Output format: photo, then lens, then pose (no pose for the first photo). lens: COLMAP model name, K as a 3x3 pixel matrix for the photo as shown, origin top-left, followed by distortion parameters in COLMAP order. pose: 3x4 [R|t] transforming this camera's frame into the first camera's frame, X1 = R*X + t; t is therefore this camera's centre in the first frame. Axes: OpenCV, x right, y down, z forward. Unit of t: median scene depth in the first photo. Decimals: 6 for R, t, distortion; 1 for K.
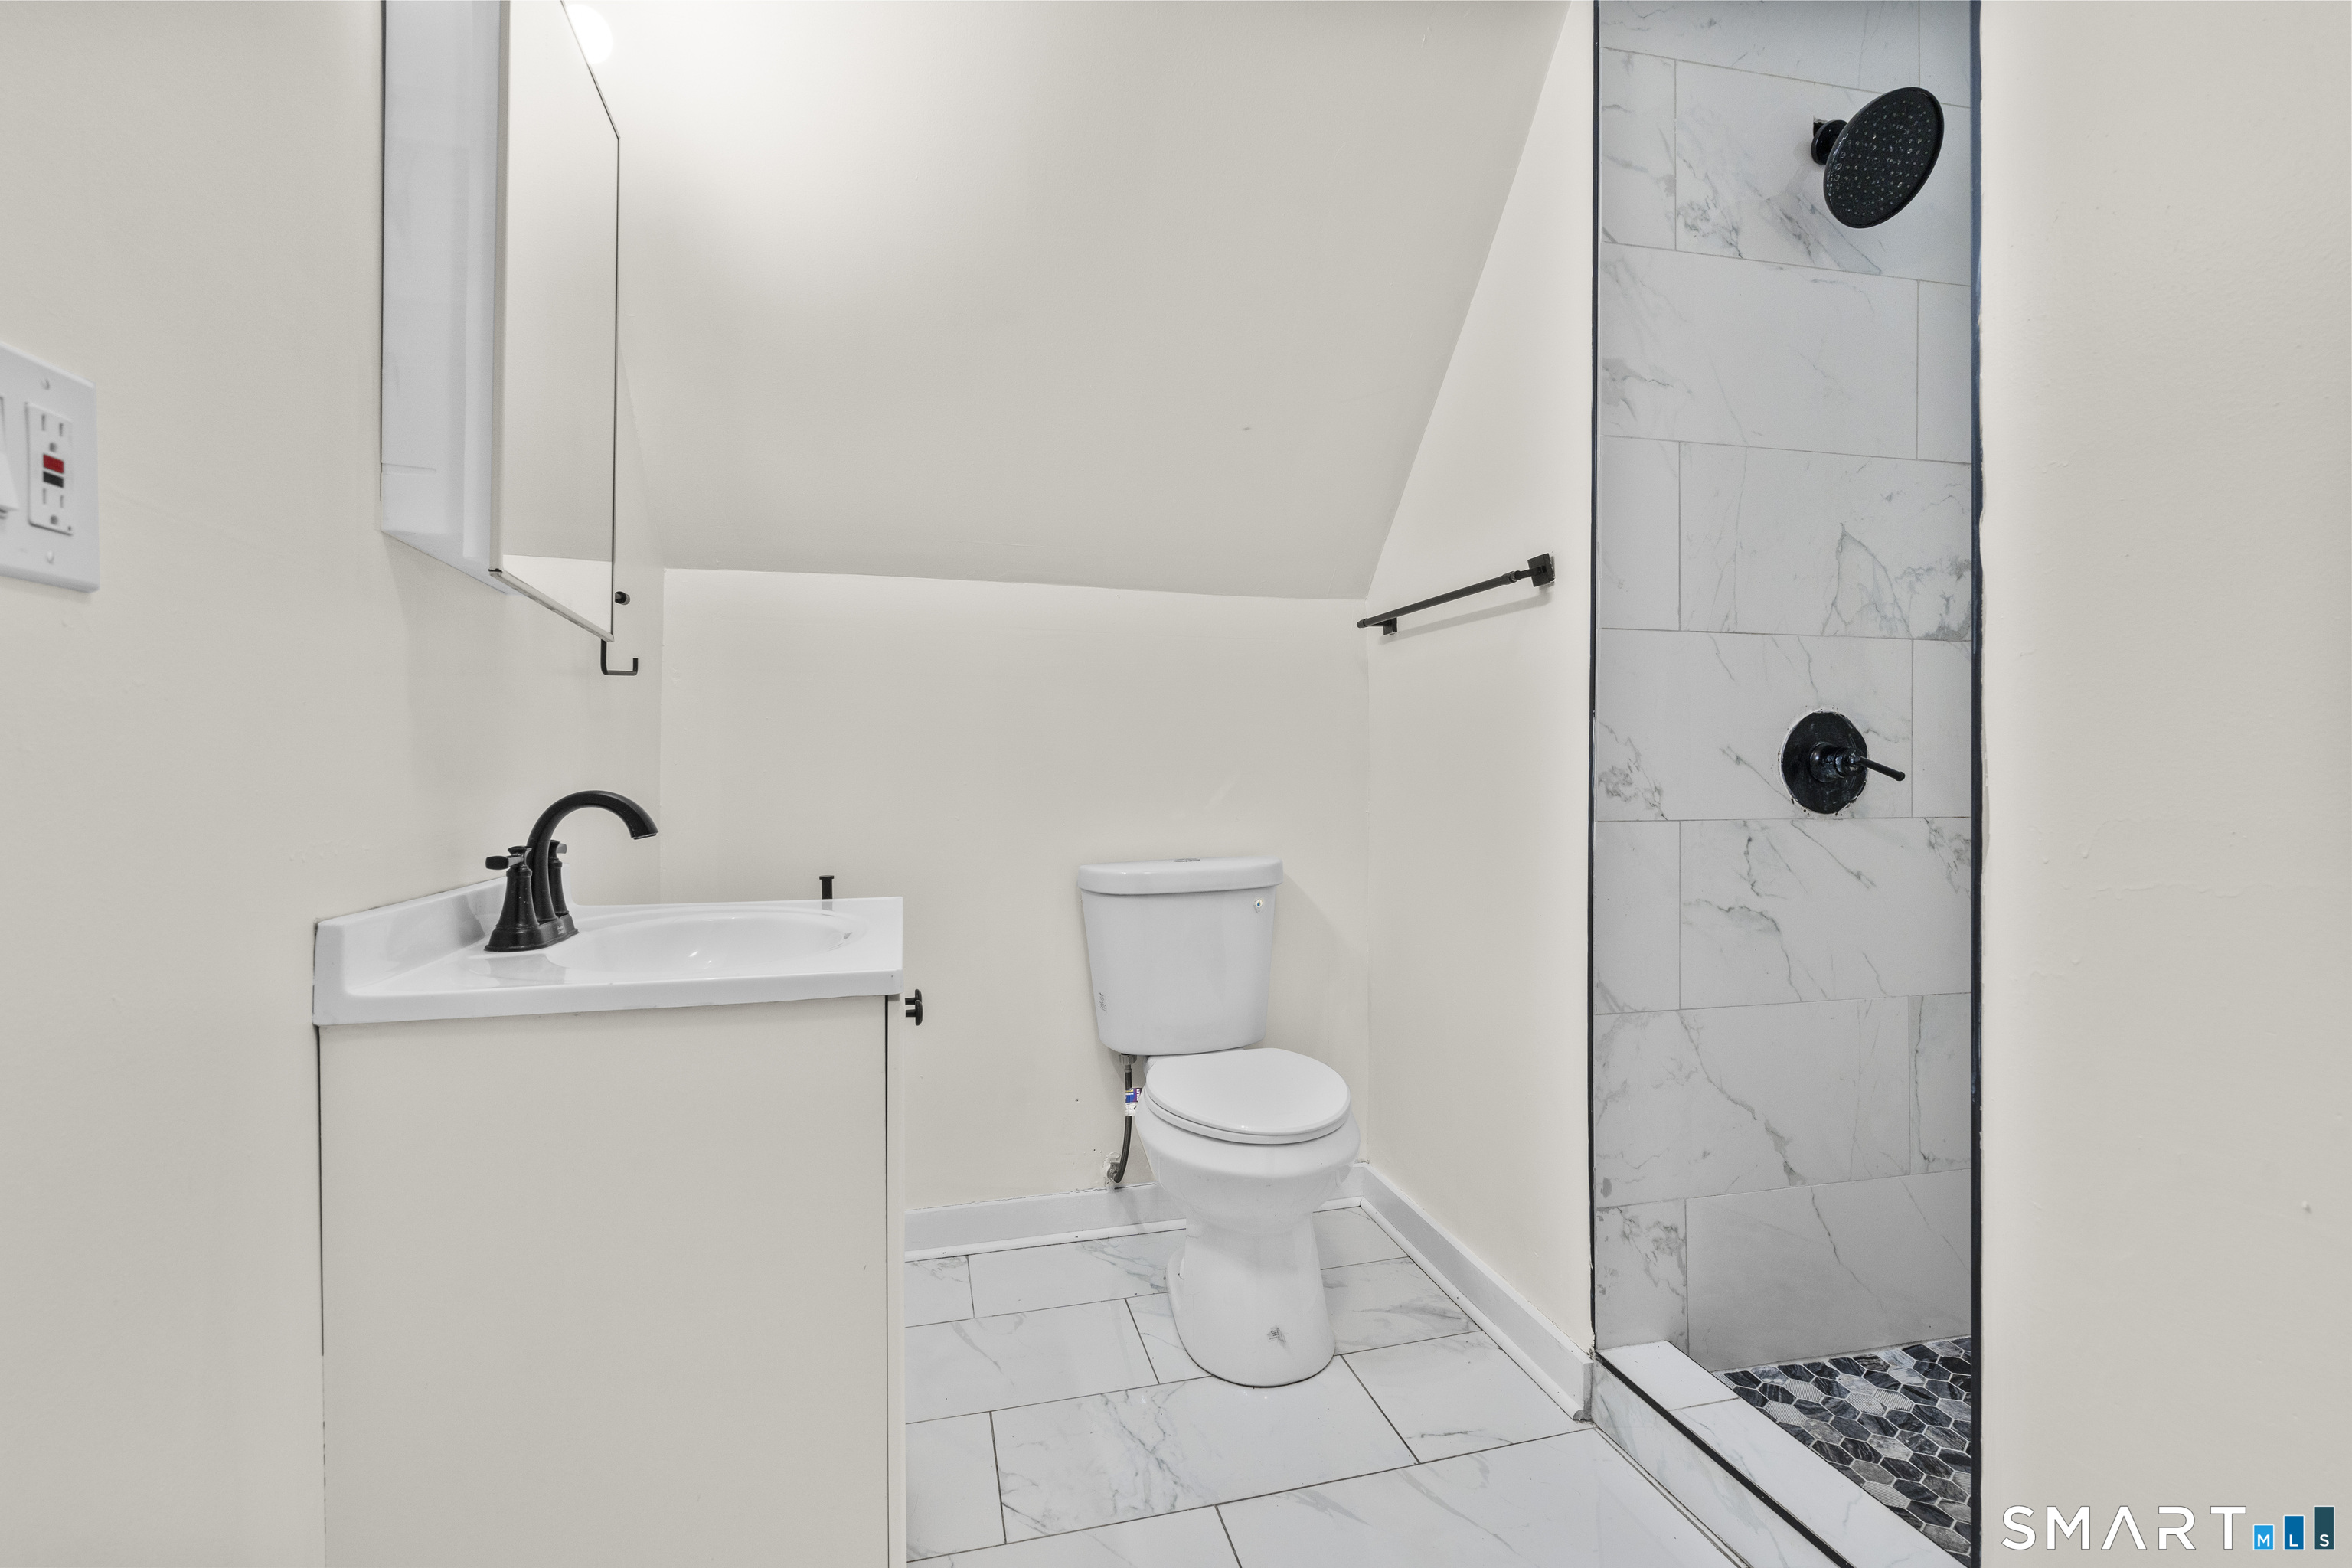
lens RADIAL K [[1055.8, 0, 1184.6], [0, 1055.8, 782.1], [0, 0, 1]] dist [-0.010244, 0.004663]
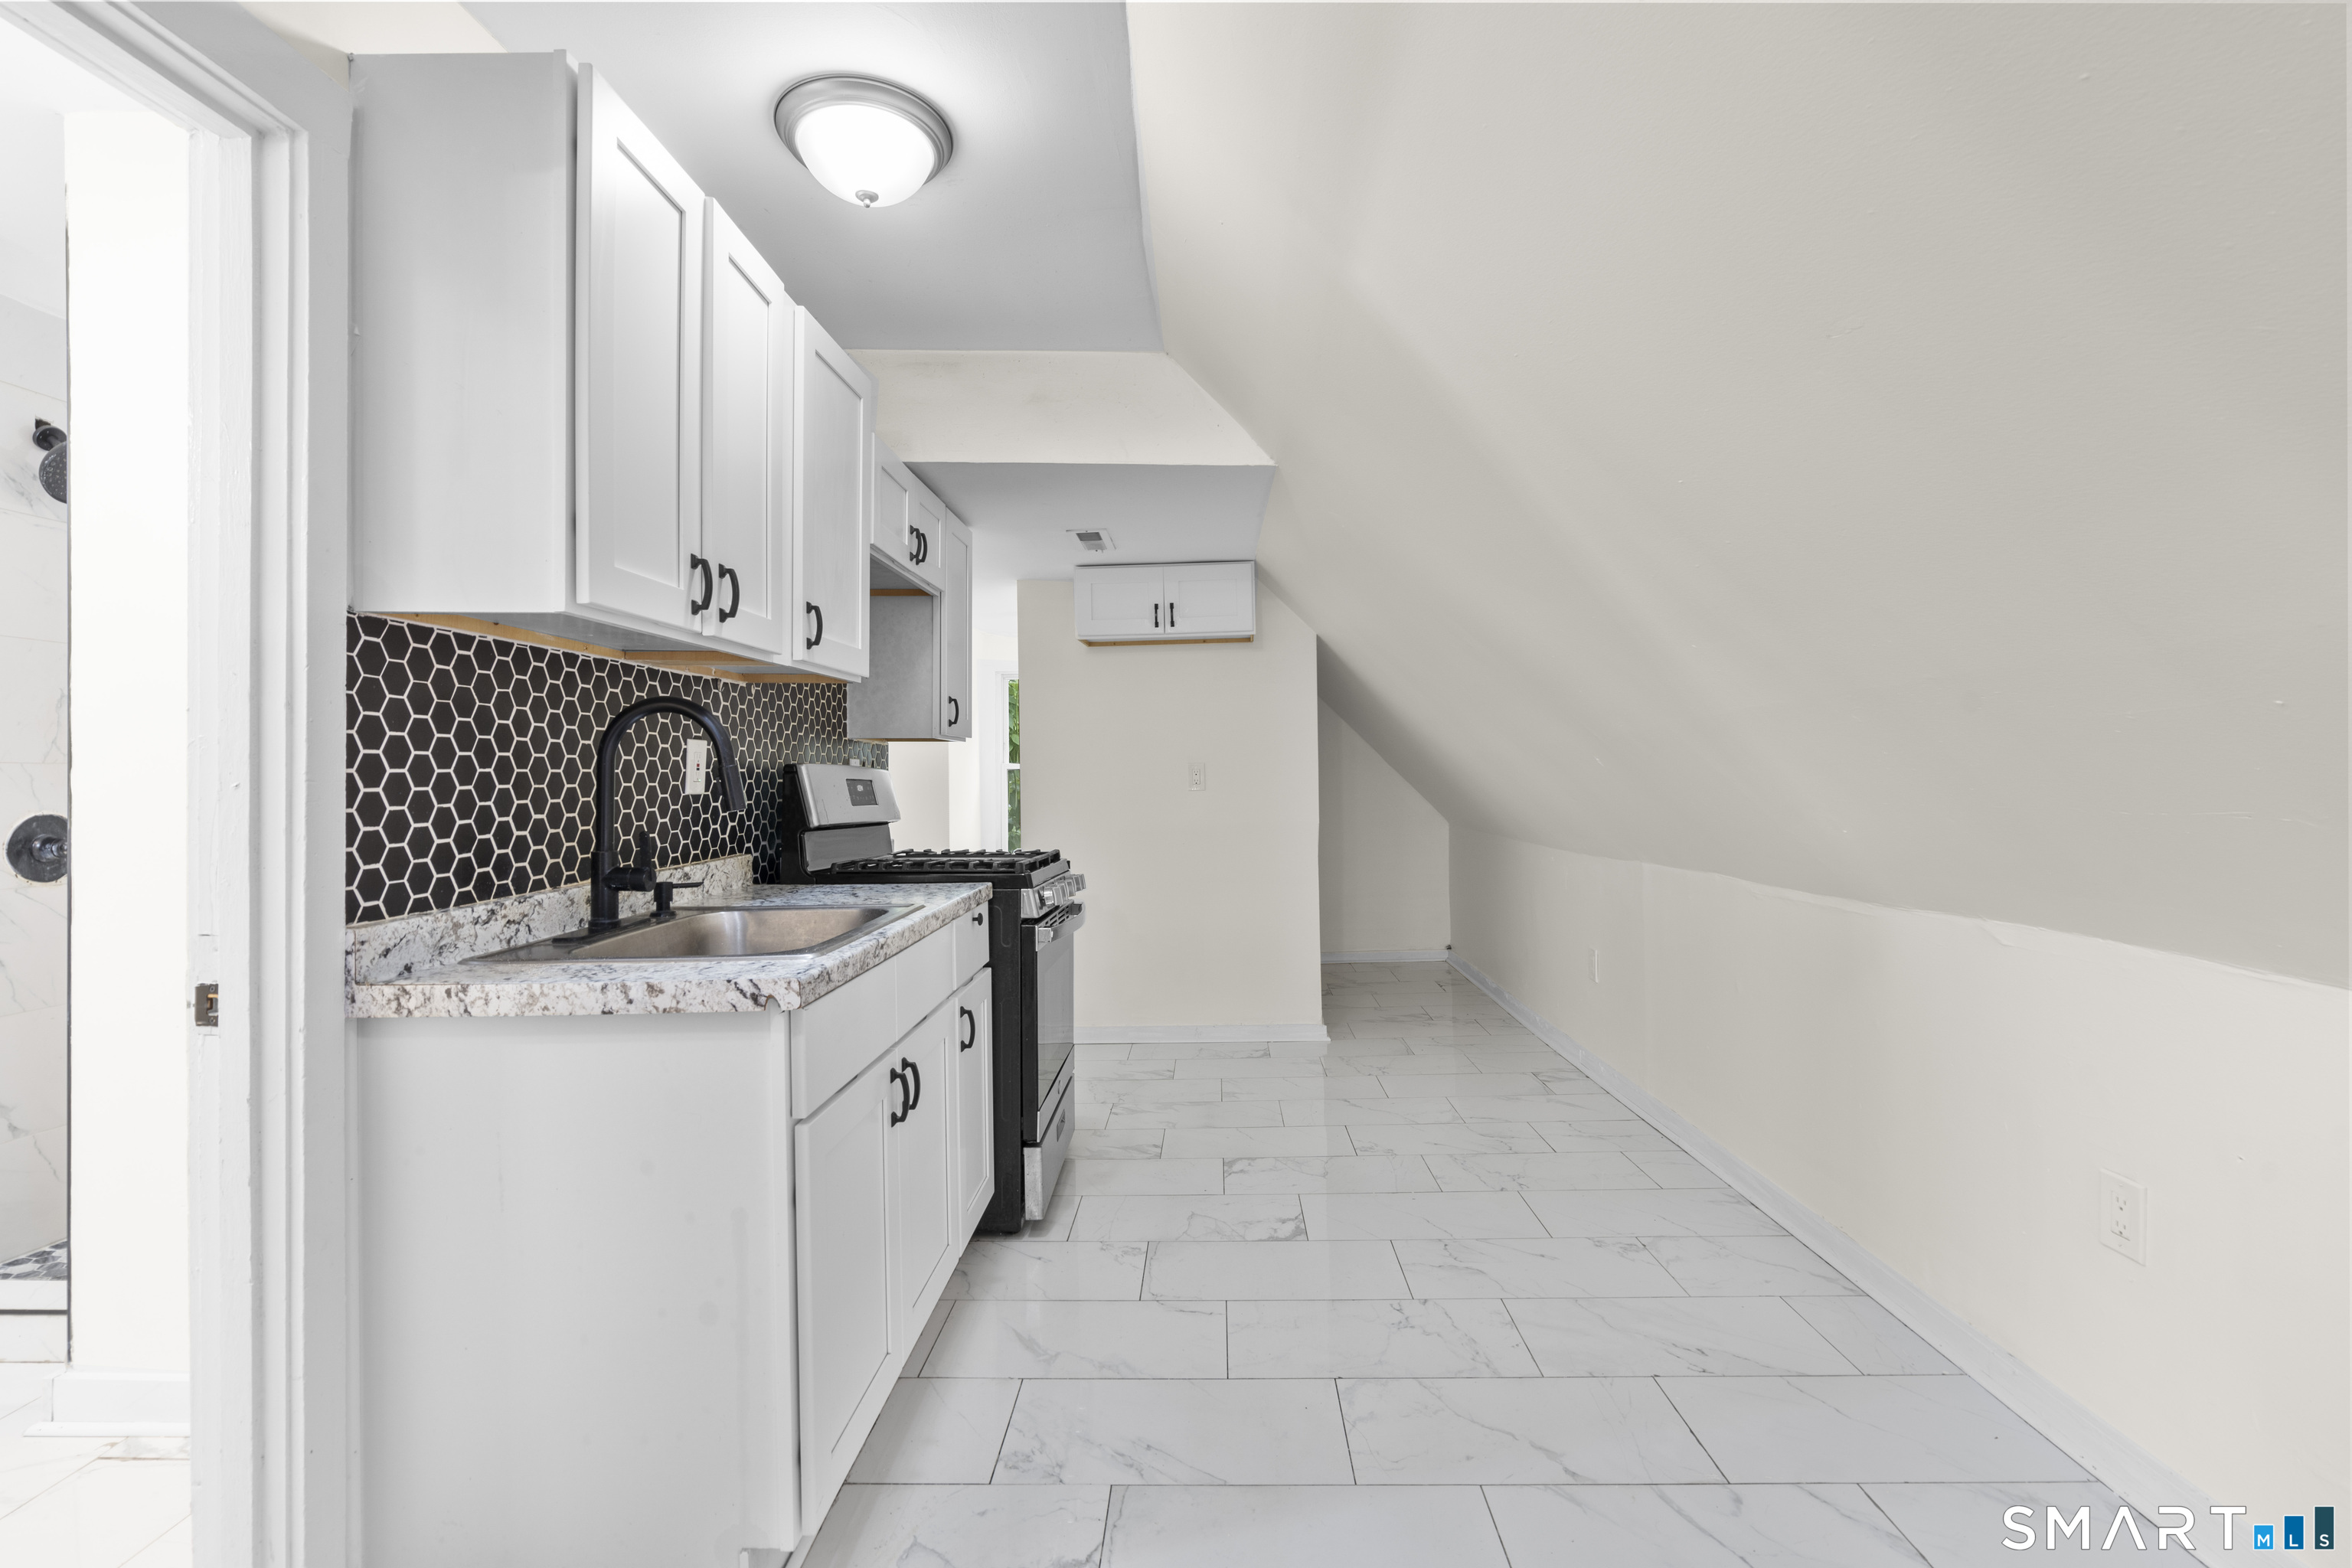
lens RADIAL K [[1055.8, 0, 1184.6], [0, 1055.8, 782.1], [0, 0, 1]] dist [-0.010244, 0.004663]
pose [[0.274535, 0.002057, 0.961575, -0.379264], [0.003662, 0.999988, -0.003185, -0.101170], [-0.961570, 0.004396, 0.274524, -0.958862]]
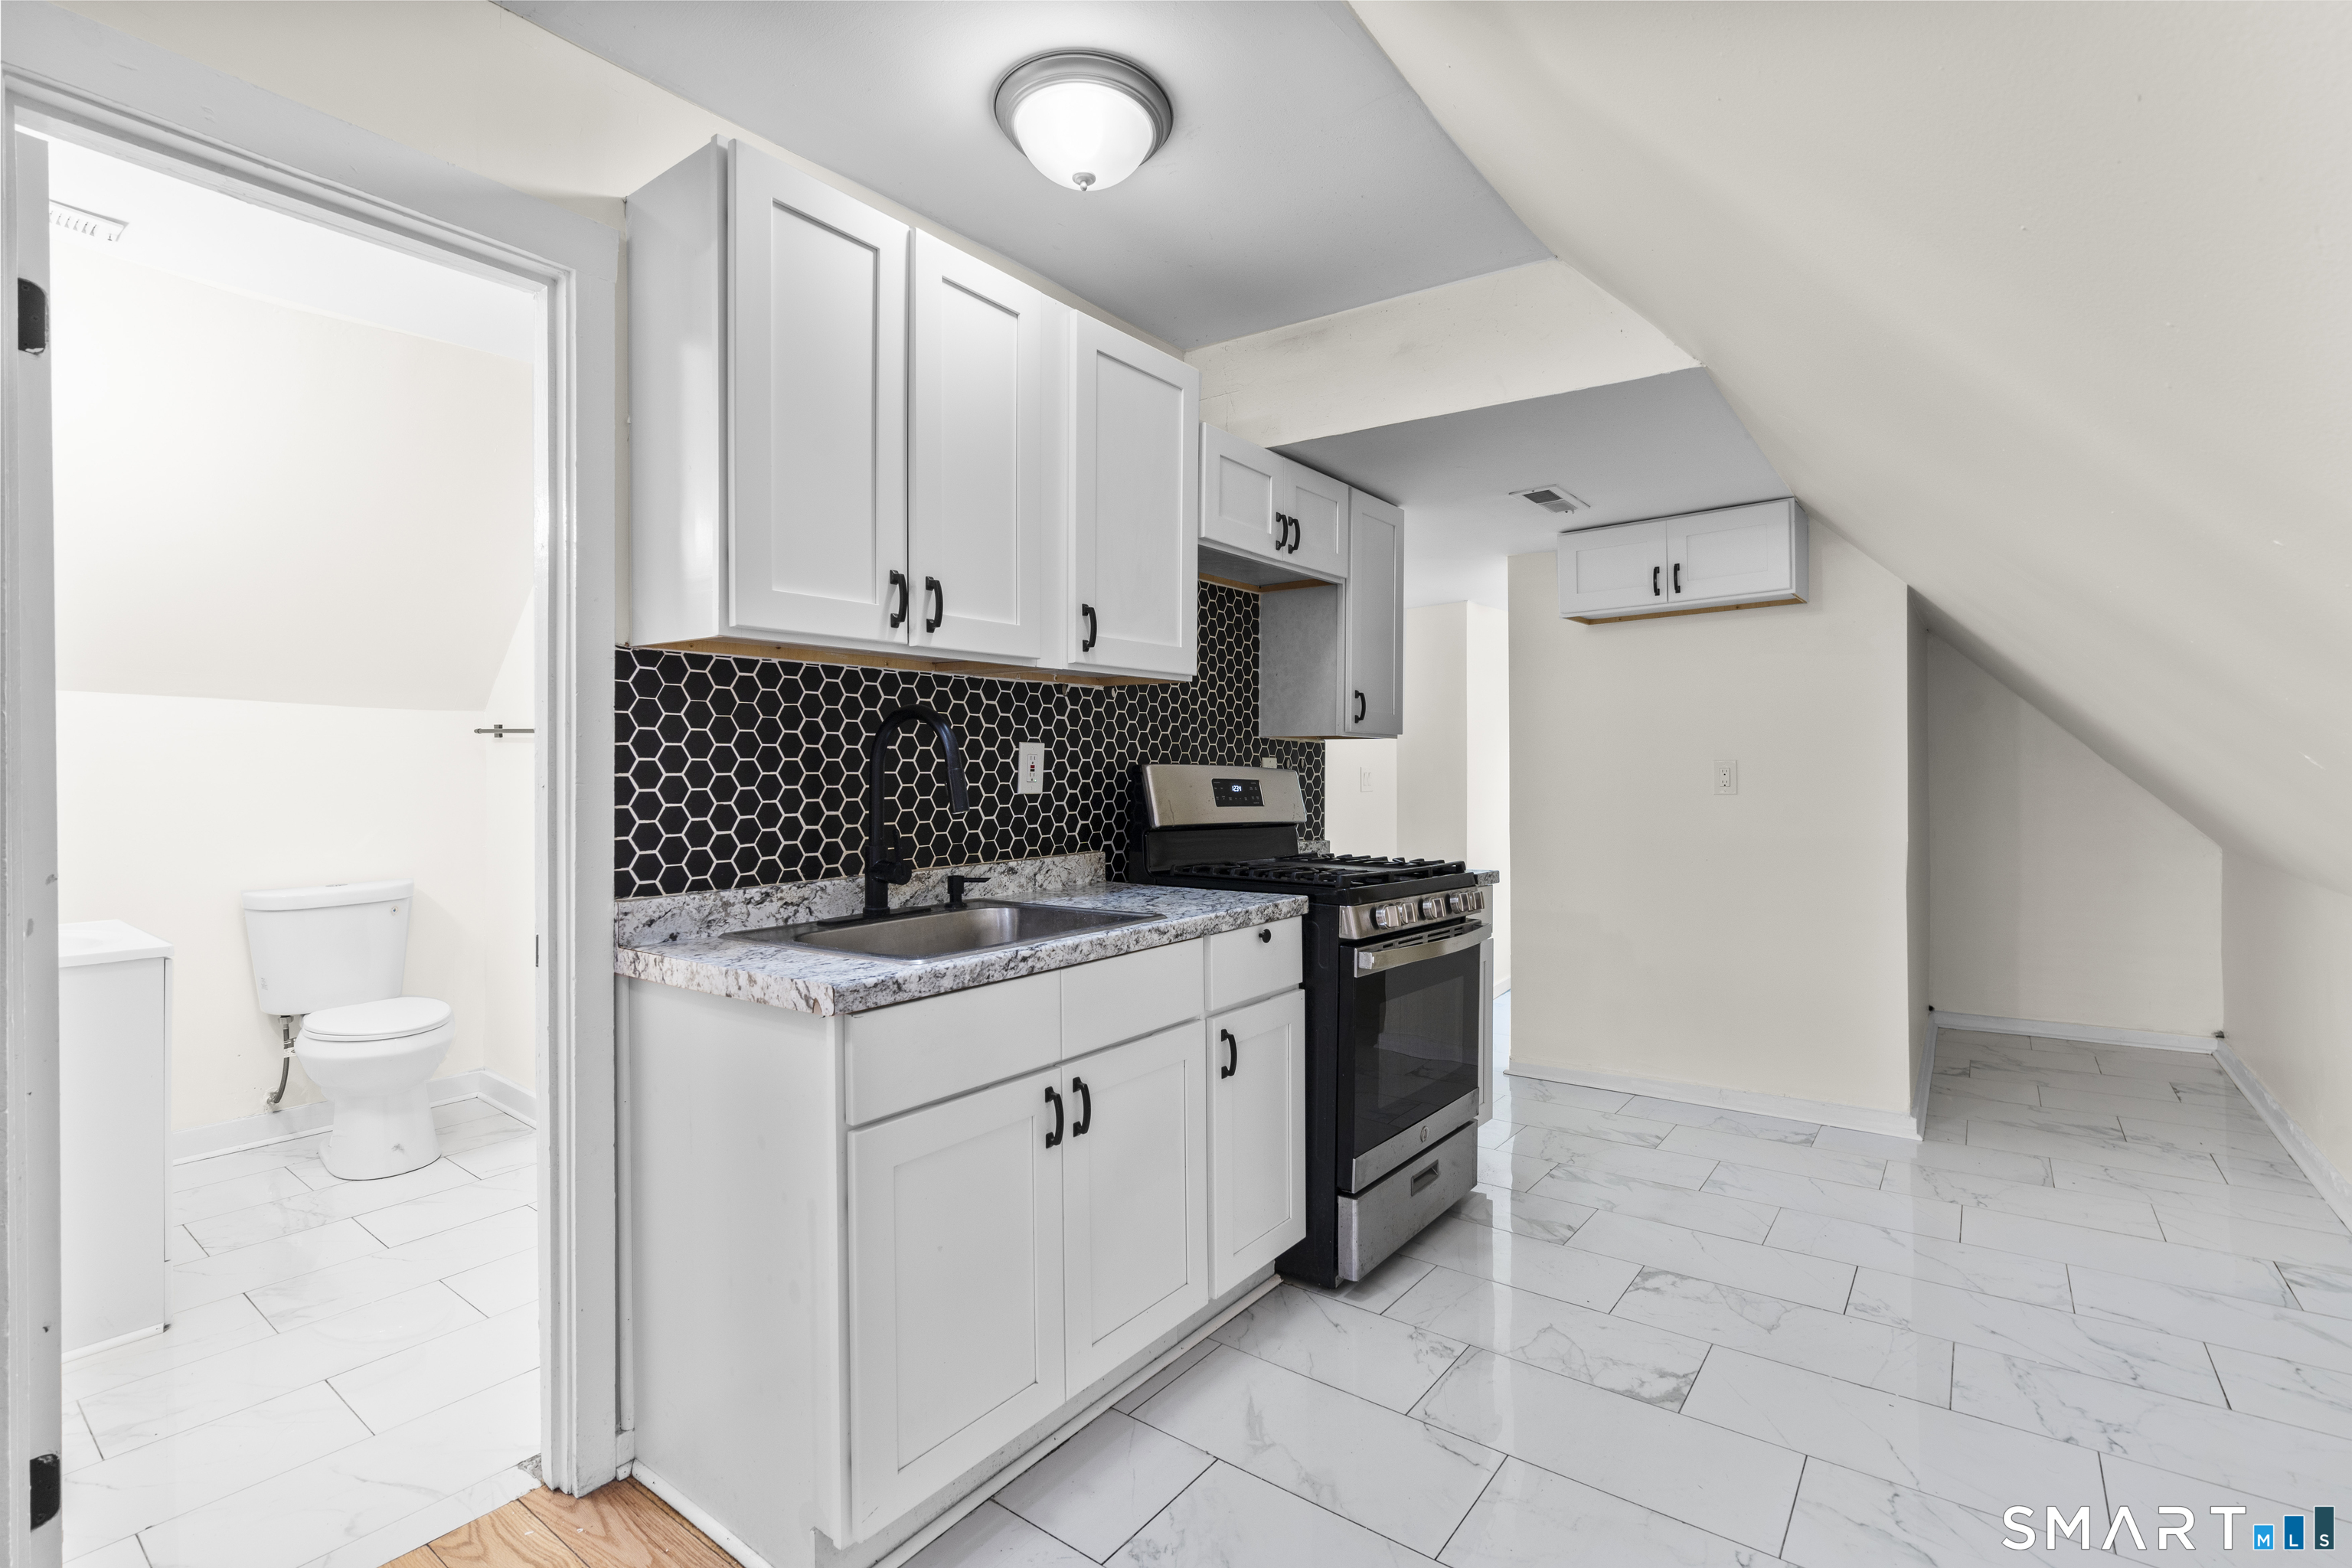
lens RADIAL K [[1055.8, 0, 1184.6], [0, 1055.8, 782.1], [0, 0, 1]] dist [-0.010244, 0.004663]
pose [[0.782177, 0.002454, 0.623052, 0.018550], [-0.006267, 0.999973, 0.003928, -0.115399], [-0.623025, -0.006977, 0.782171, -1.247955]]
